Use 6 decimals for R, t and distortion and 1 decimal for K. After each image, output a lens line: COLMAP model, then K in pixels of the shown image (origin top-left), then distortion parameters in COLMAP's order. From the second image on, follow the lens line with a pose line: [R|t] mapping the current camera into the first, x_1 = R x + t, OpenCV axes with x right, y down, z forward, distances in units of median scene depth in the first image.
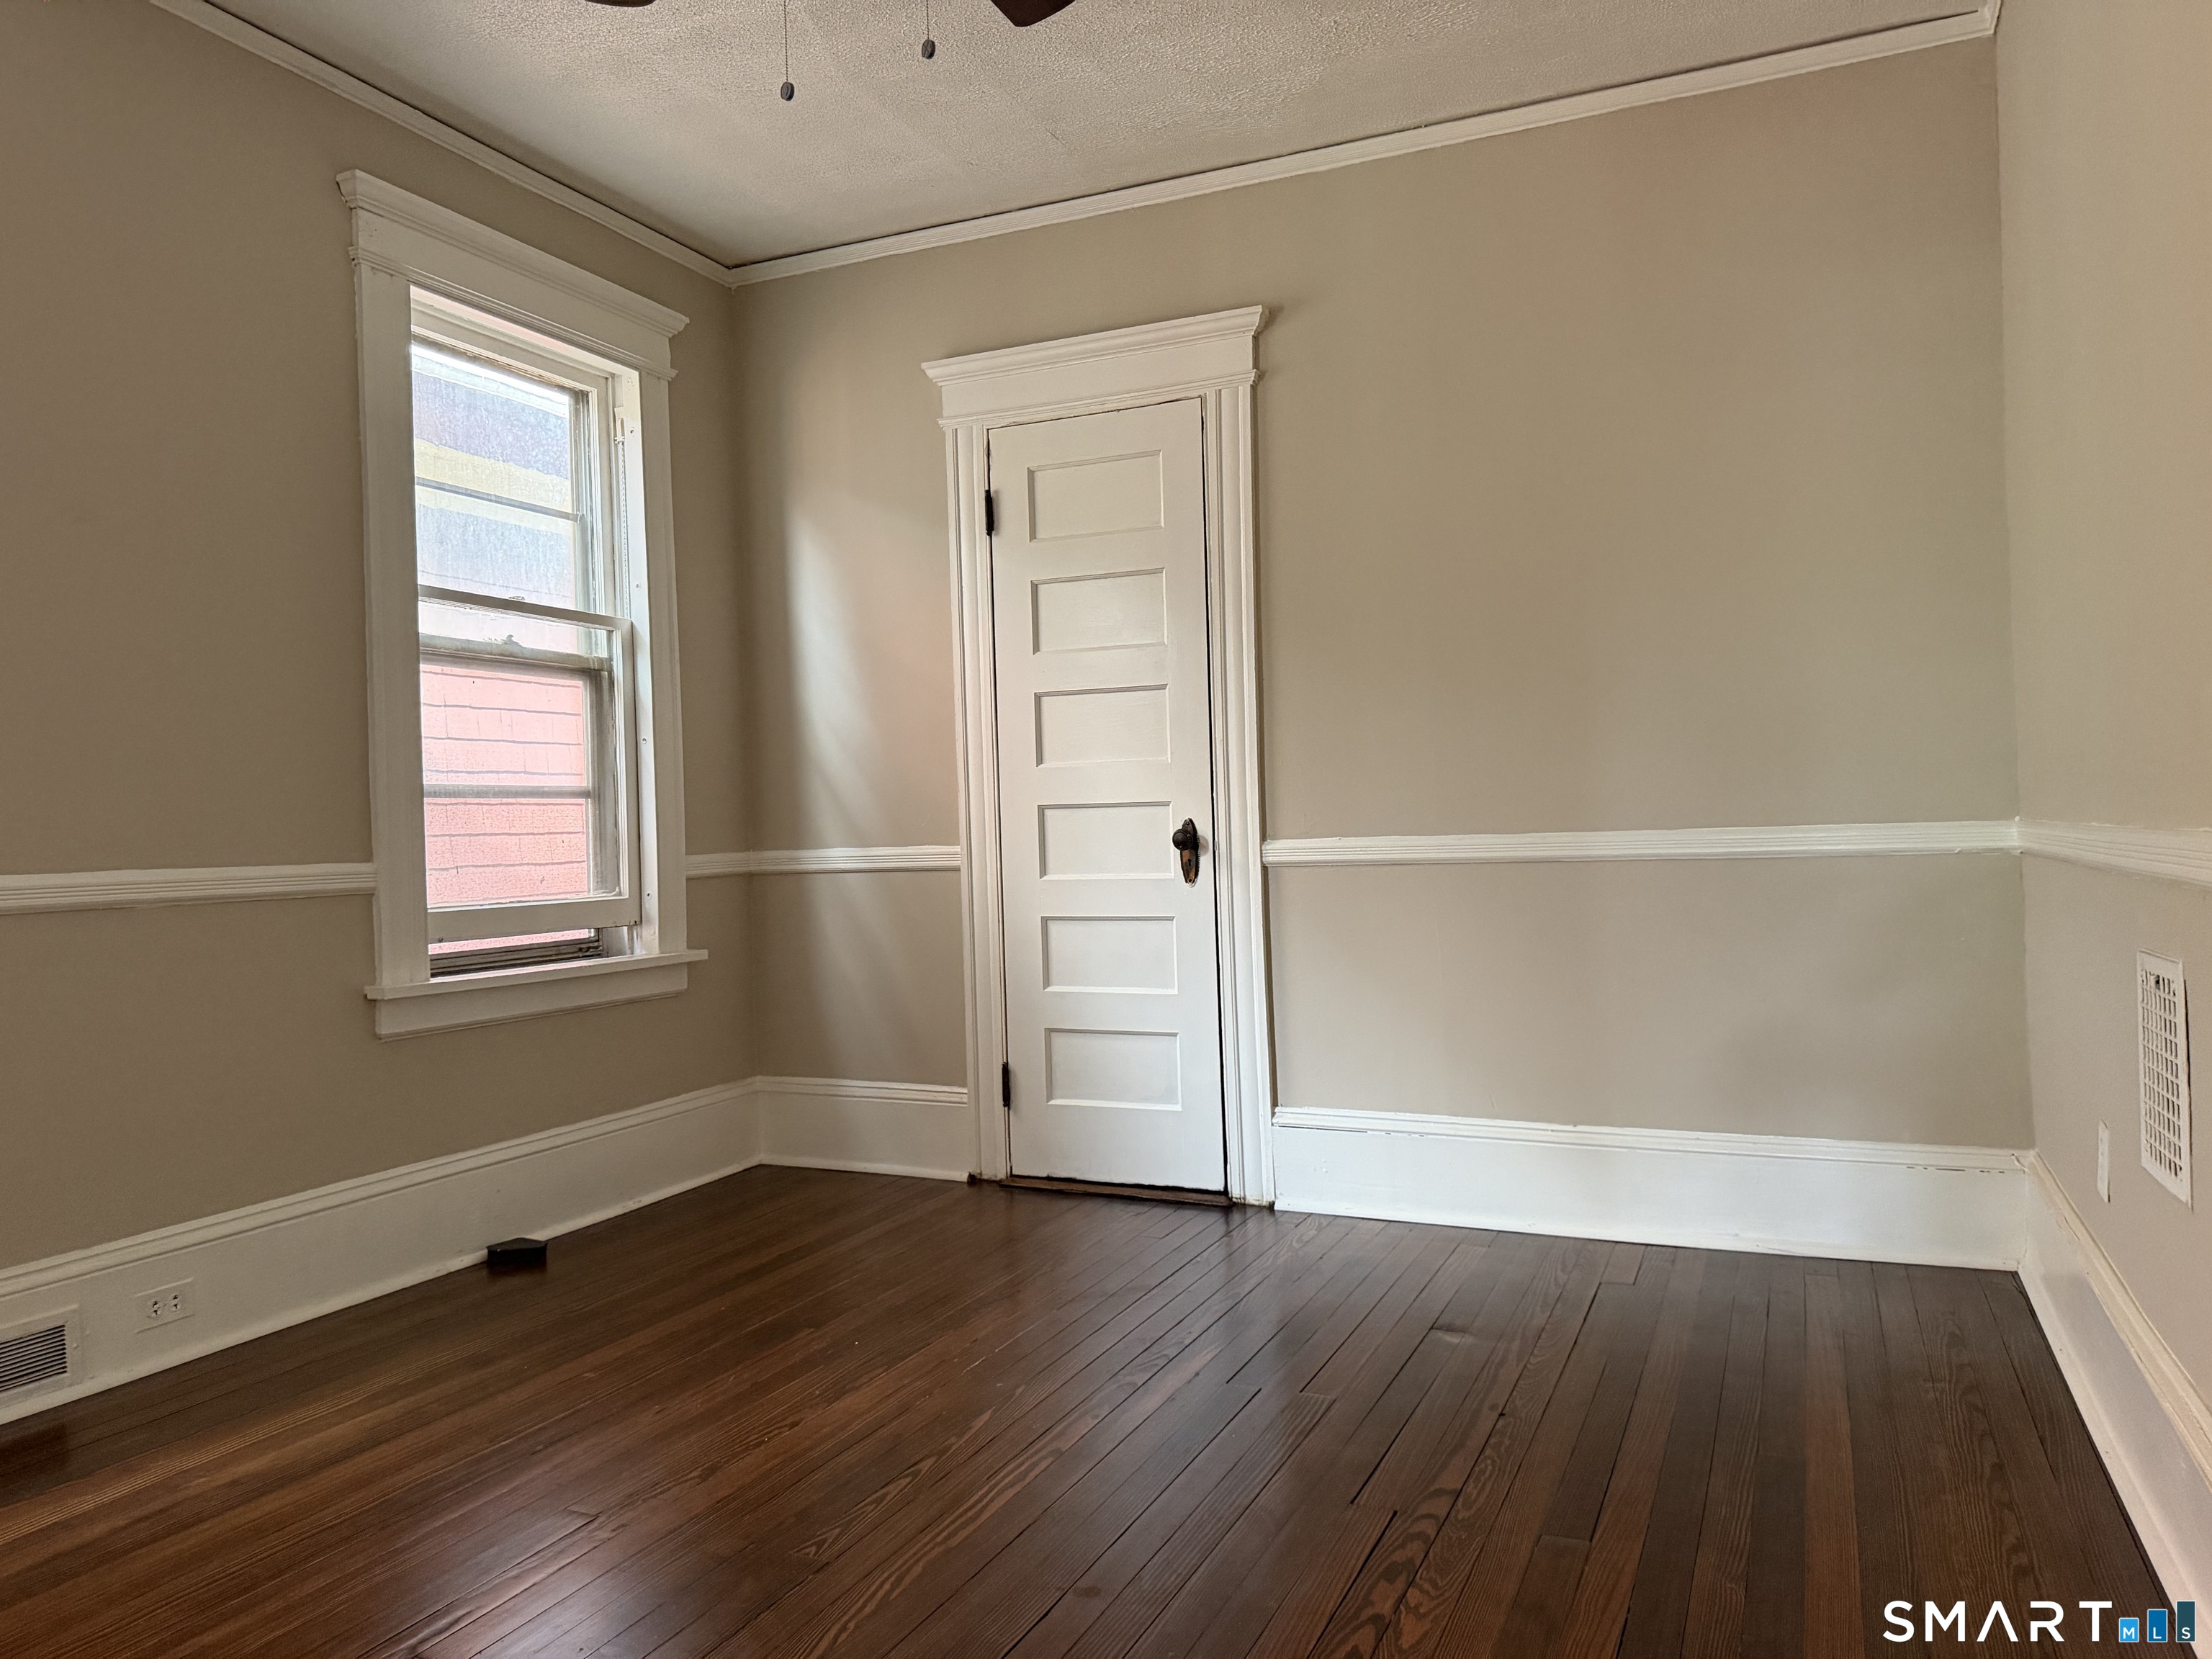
lens RADIAL K [[1583.9, 0, 1106.0], [0, 1583.9, 829.5], [0, 0, 1]] dist [-0.001743, -0.007106]
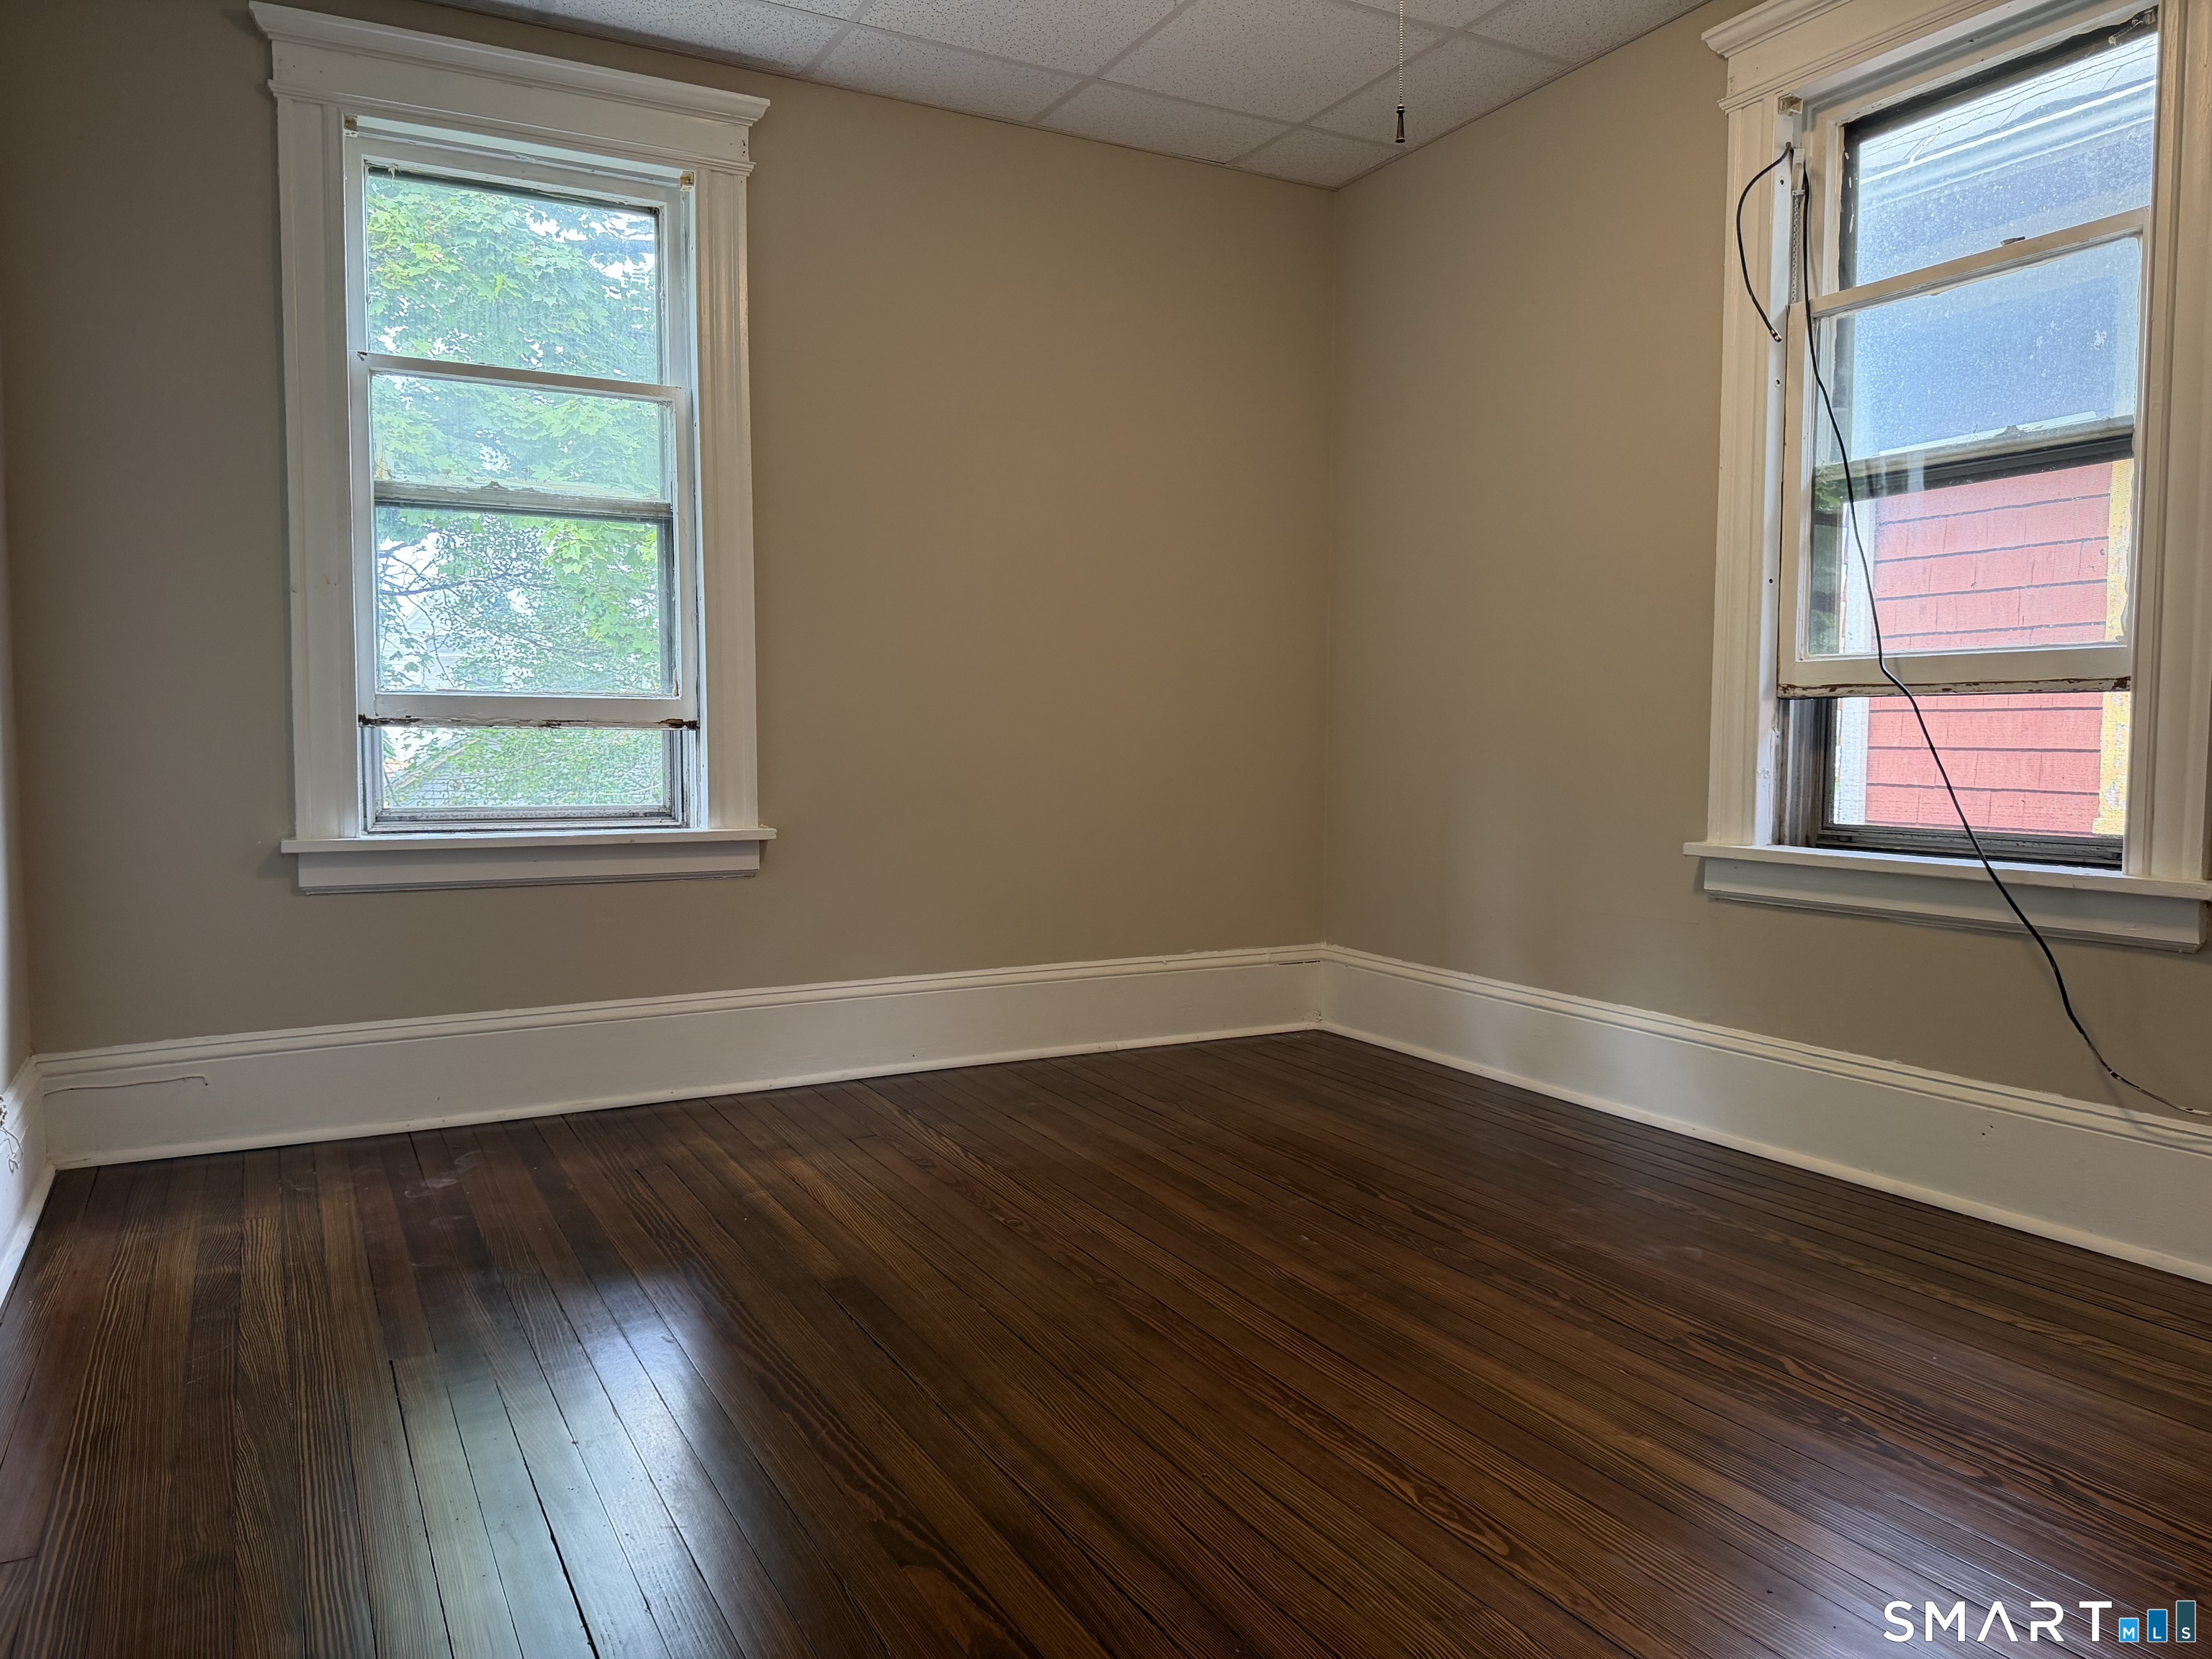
lens RADIAL K [[1583.9, 0, 1106.0], [0, 1583.9, 829.5], [0, 0, 1]] dist [-0.001743, -0.007106]
pose [[0.792657, 0.066210, -0.606062, 0.447819], [-0.019792, 0.996356, 0.082962, -0.000804], [0.609347, -0.053765, 0.791079, 0.419897]]
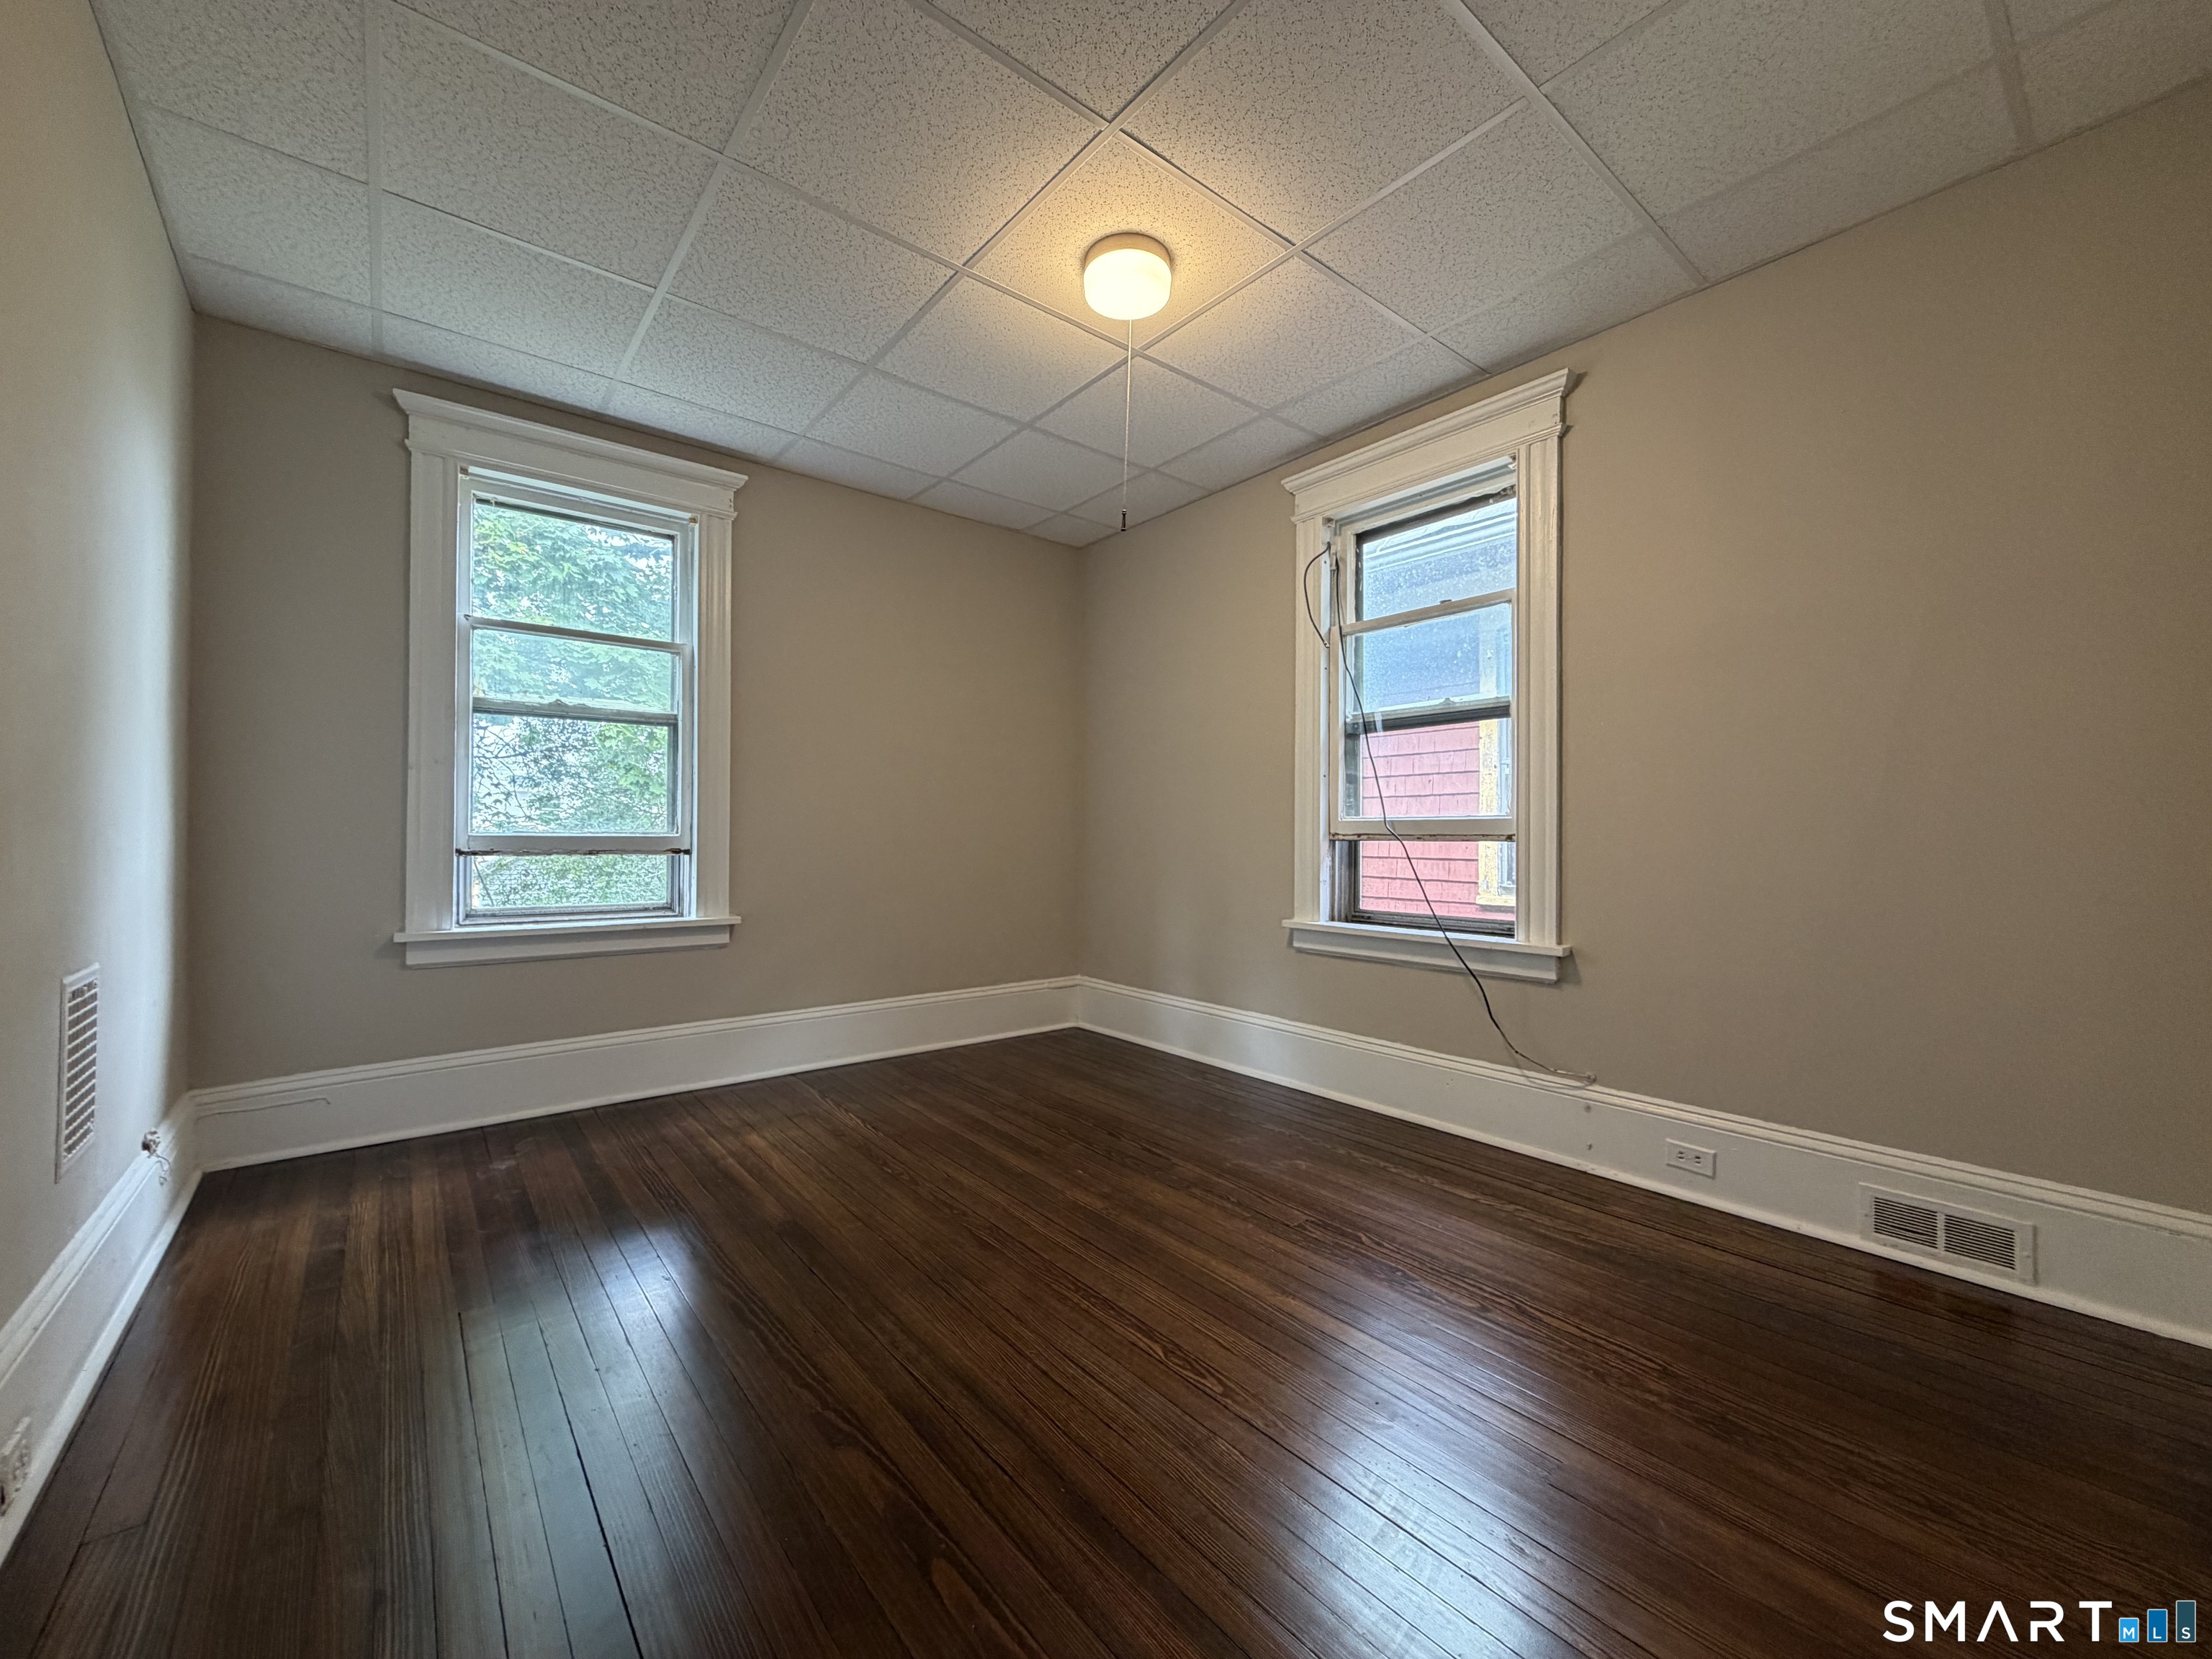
lens RADIAL K [[890.0, 0, 1106.0], [0, 890.0, 829.5], [0, 0, 1]] dist [-0.001489, -0.000158]
pose [[0.892061, 0.027833, -0.451057, 0.412928], [-0.025775, 0.999610, 0.010708, -0.020381], [0.451179, 0.002074, 0.892431, 0.441640]]
